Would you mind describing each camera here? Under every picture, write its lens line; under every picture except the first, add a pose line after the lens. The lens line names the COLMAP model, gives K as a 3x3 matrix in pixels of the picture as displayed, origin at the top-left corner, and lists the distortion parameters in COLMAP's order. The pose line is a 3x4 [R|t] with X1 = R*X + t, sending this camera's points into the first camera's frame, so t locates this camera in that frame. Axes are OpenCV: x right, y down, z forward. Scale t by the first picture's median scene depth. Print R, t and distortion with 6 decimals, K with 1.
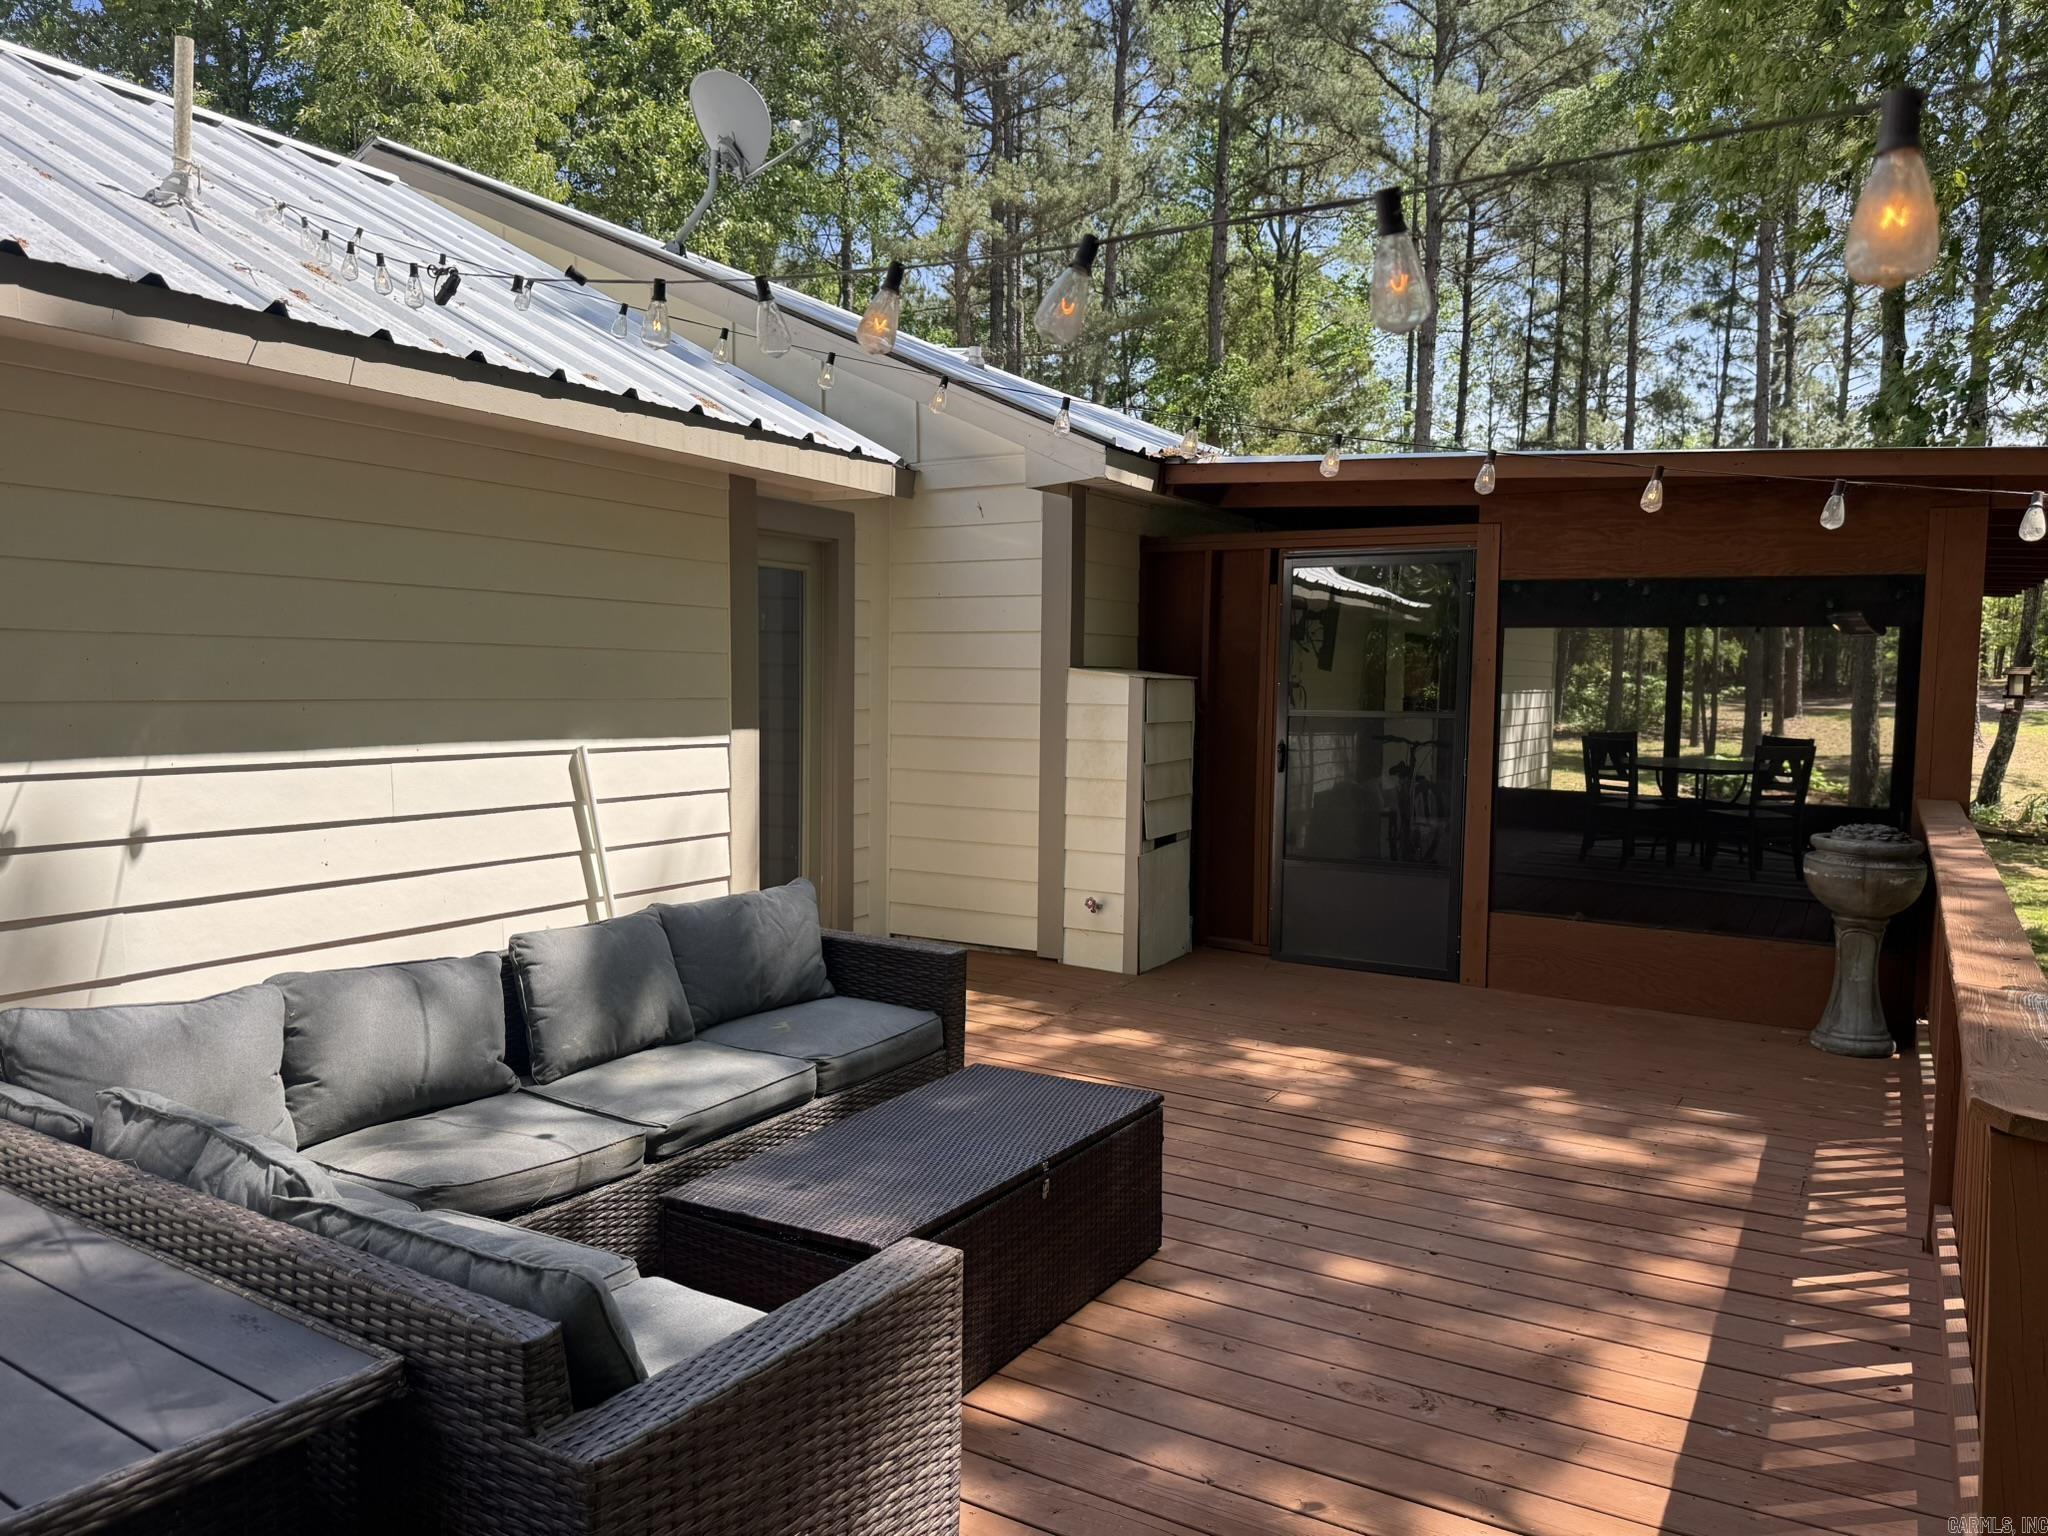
lens RADIAL K [[1440.9, 0, 1027.0], [0, 1440.9, 773.6], [0, 0, 1]] dist [0.040811, -0.047491]
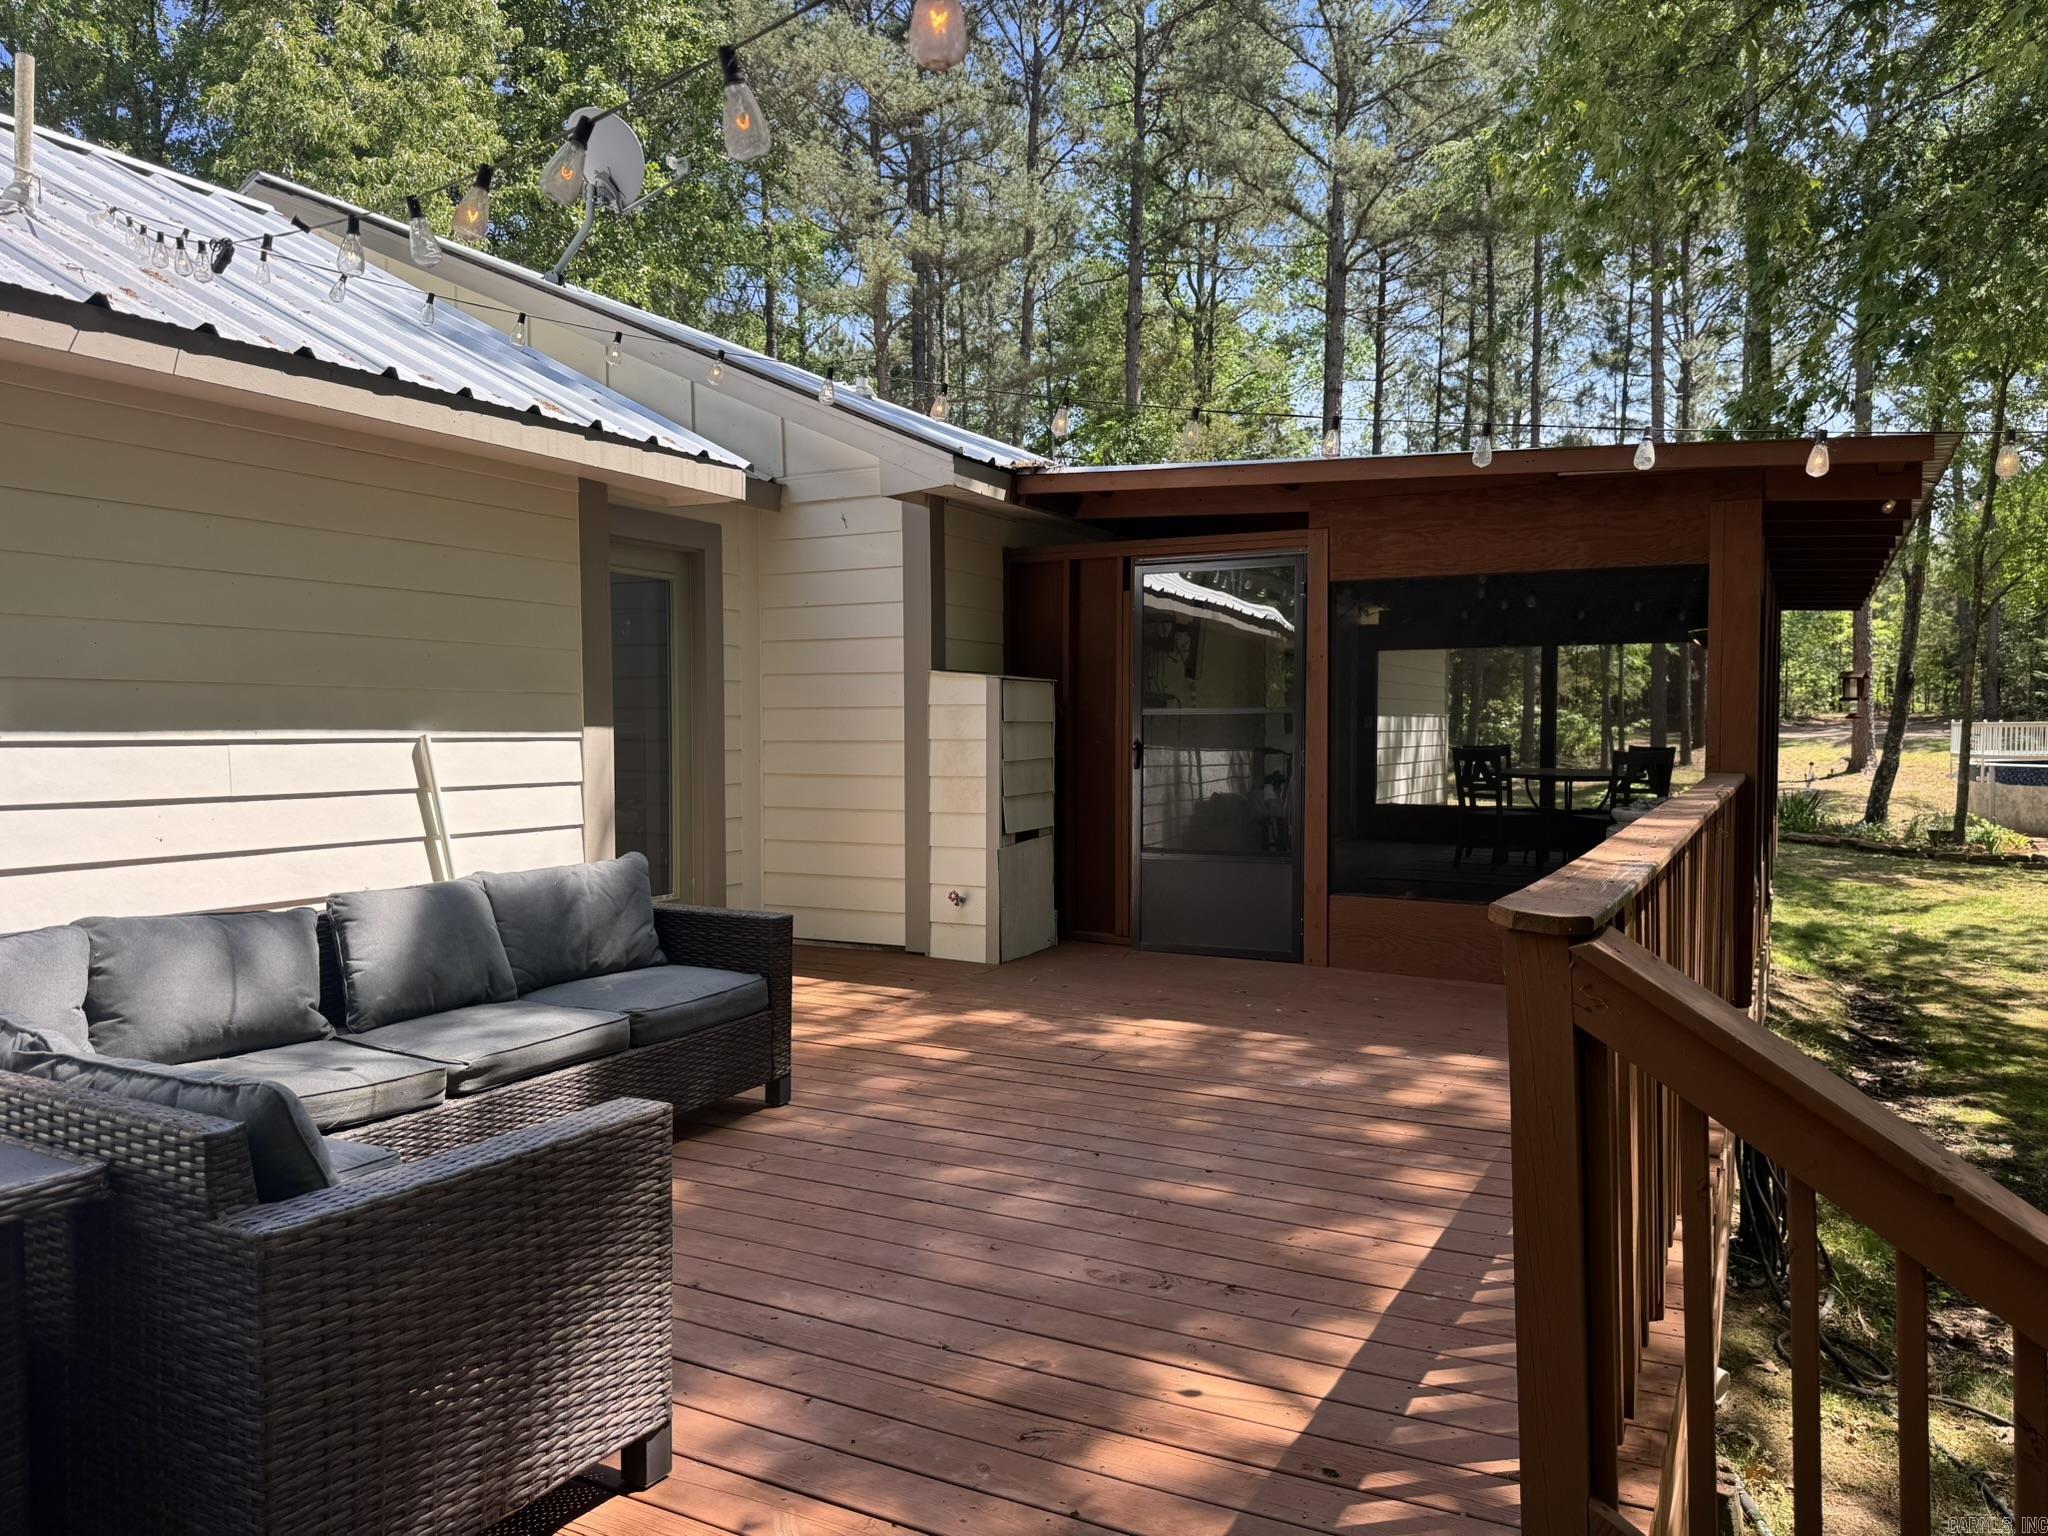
lens RADIAL K [[1440.9, 0, 1028.5], [0, 1440.9, 778.1], [0, 0, 1]] dist [0.040811, -0.047491]
pose [[0.999083, -0.016434, 0.039542, 0.063548], [0.017702, 0.999333, -0.031925, 0.041481], [-0.038991, 0.032596, 0.998708, -0.039811]]
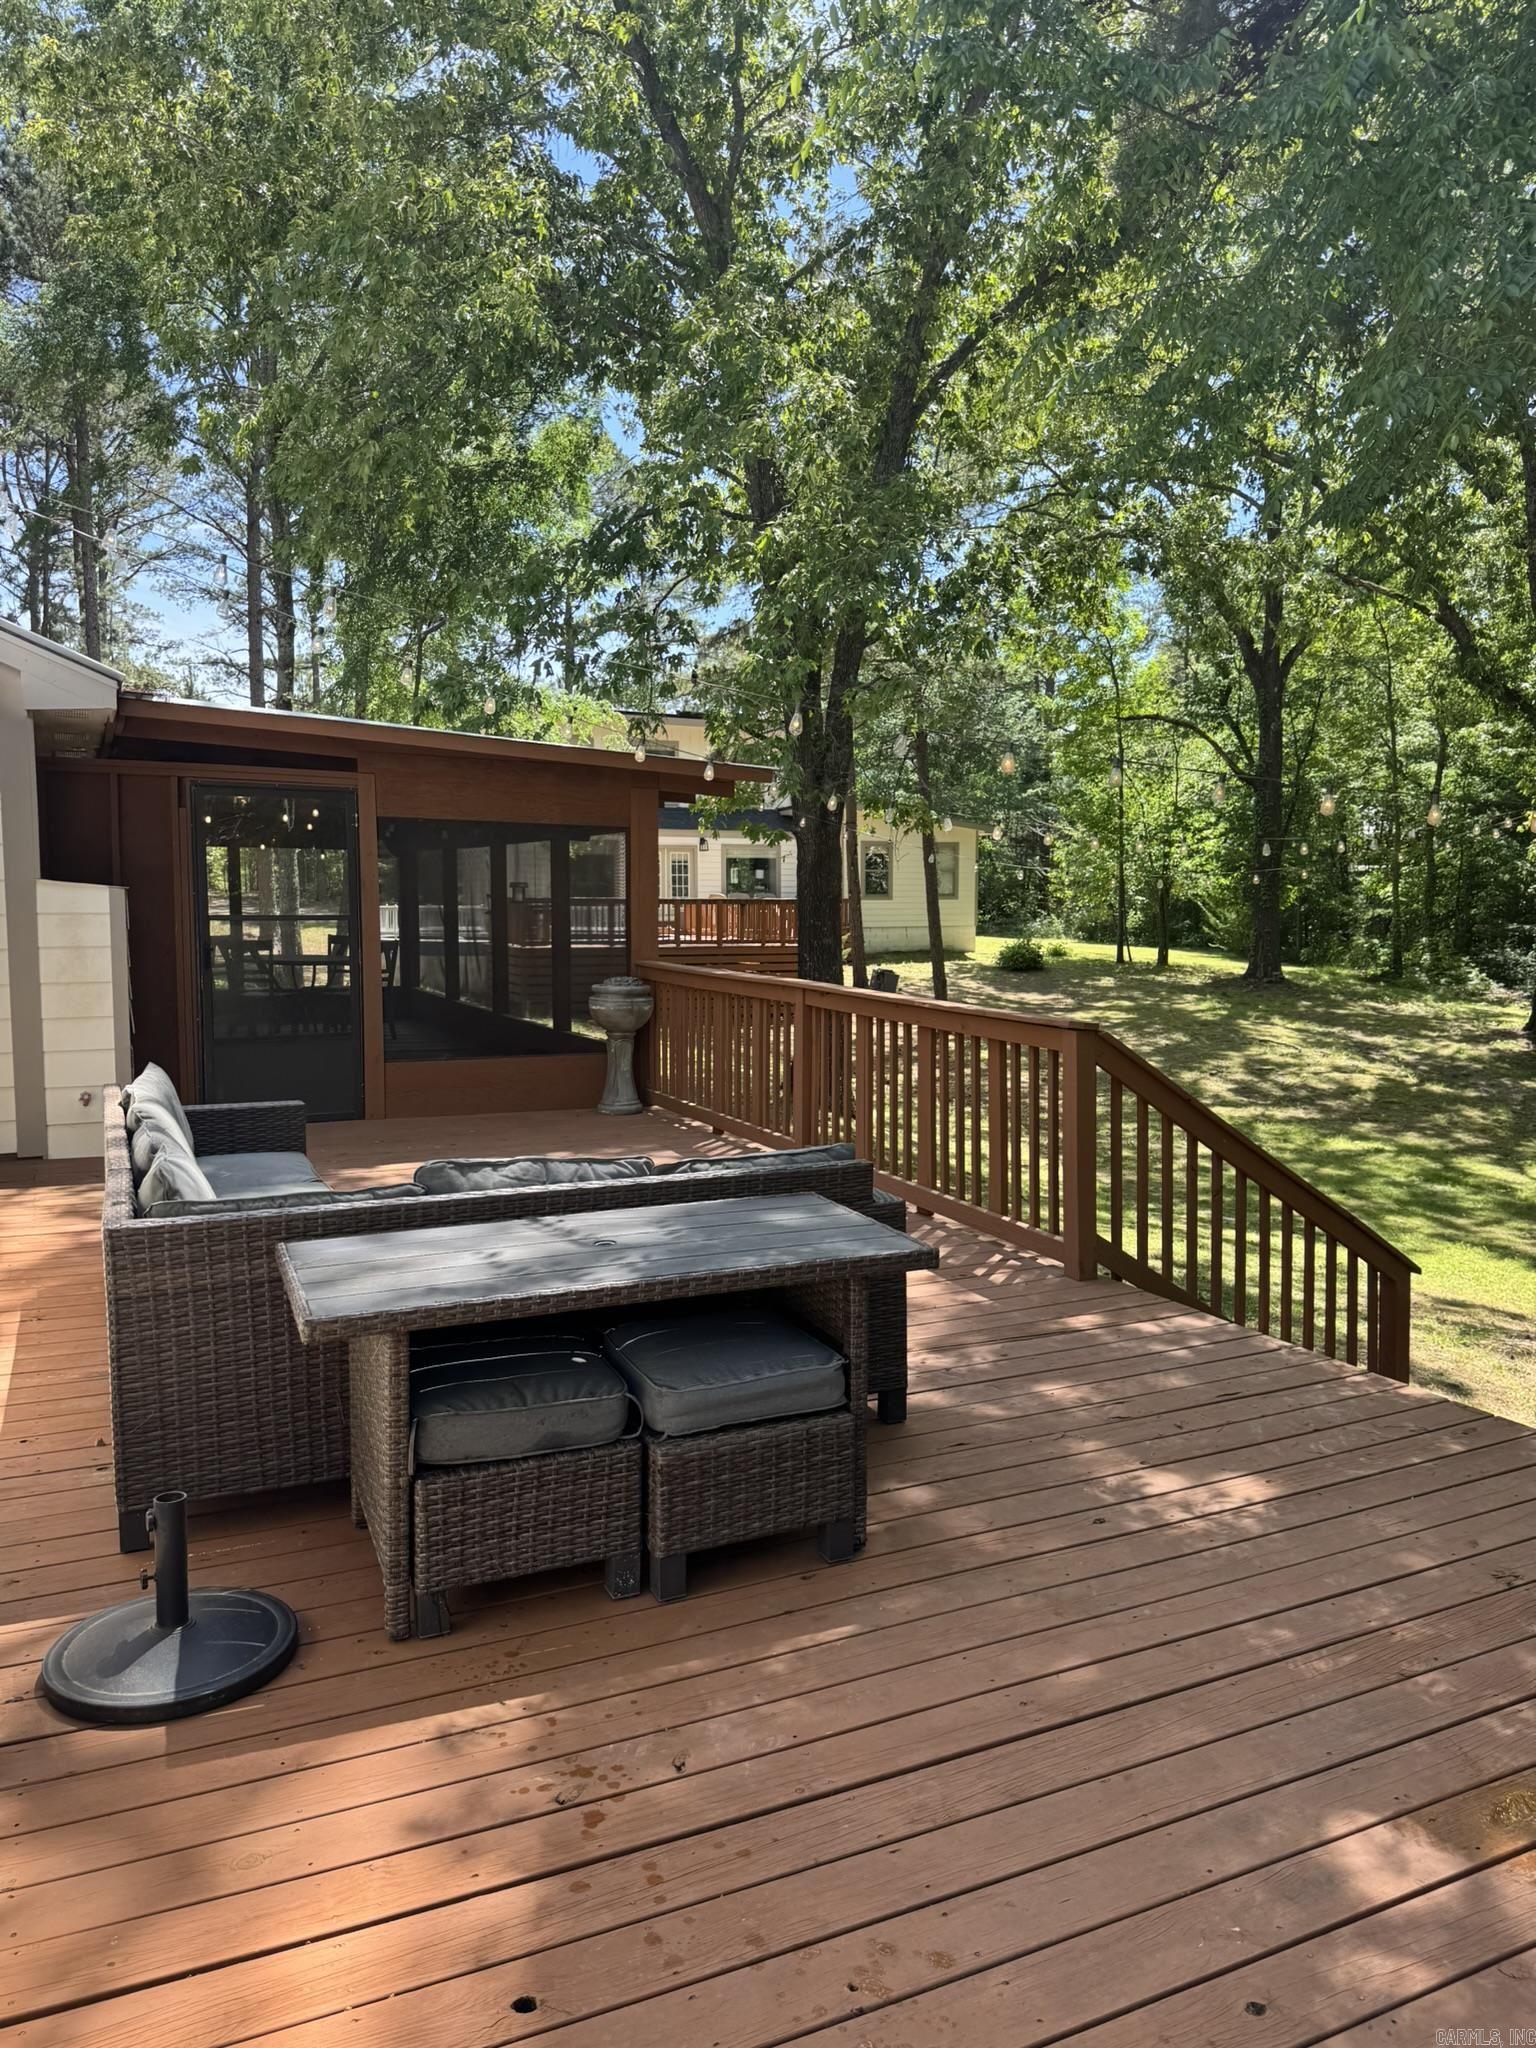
lens RADIAL K [[1440.9, 0, 748.7], [0, 1440.9, 1033.7], [0, 0, 1]] dist [0.040811, -0.047491]
pose [[0.565421, -0.089330, 0.819951, -0.616089], [0.064678, 0.995859, 0.063894, 0.005118], [-0.822263, 0.016906, 0.568857, -0.043361]]
